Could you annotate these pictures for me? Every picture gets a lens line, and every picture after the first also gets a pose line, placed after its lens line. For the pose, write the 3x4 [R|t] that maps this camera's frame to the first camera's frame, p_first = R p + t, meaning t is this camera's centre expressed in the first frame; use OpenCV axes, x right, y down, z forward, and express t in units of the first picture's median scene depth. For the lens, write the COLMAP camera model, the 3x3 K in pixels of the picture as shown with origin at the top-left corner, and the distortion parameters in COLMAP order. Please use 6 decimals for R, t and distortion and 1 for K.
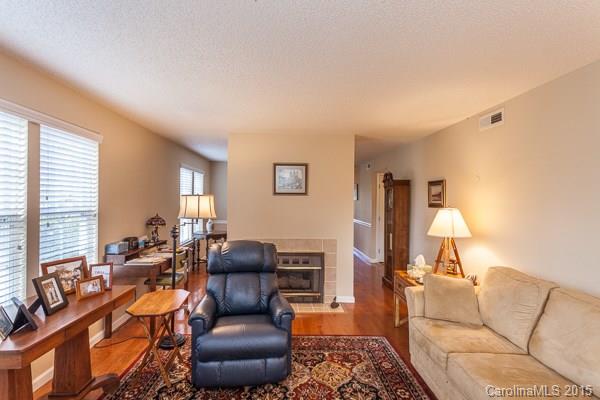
lens RADIAL K [[288.5, 0, 297.7], [0, 288.5, 202.8], [0, 0, 1]] dist [0.000586, 0.001098]
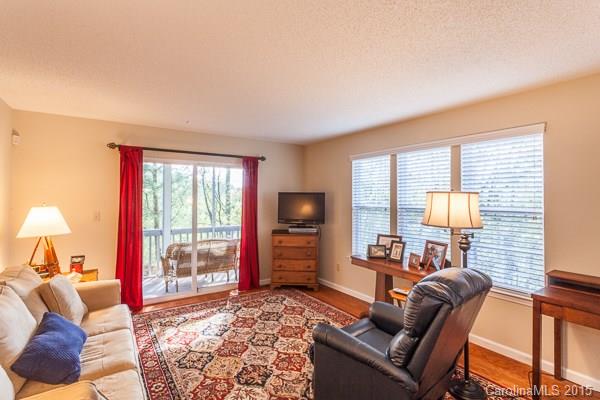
lens RADIAL K [[288.5, 0, 298.6], [0, 288.5, 199.0], [0, 0, 1]] dist [0.000586, 0.001098]
pose [[-0.849581, -0.019955, -0.527080, 0.429823], [-0.013091, 0.999774, -0.016749, 0.010827], [0.527295, -0.007330, -0.849650, 1.957446]]
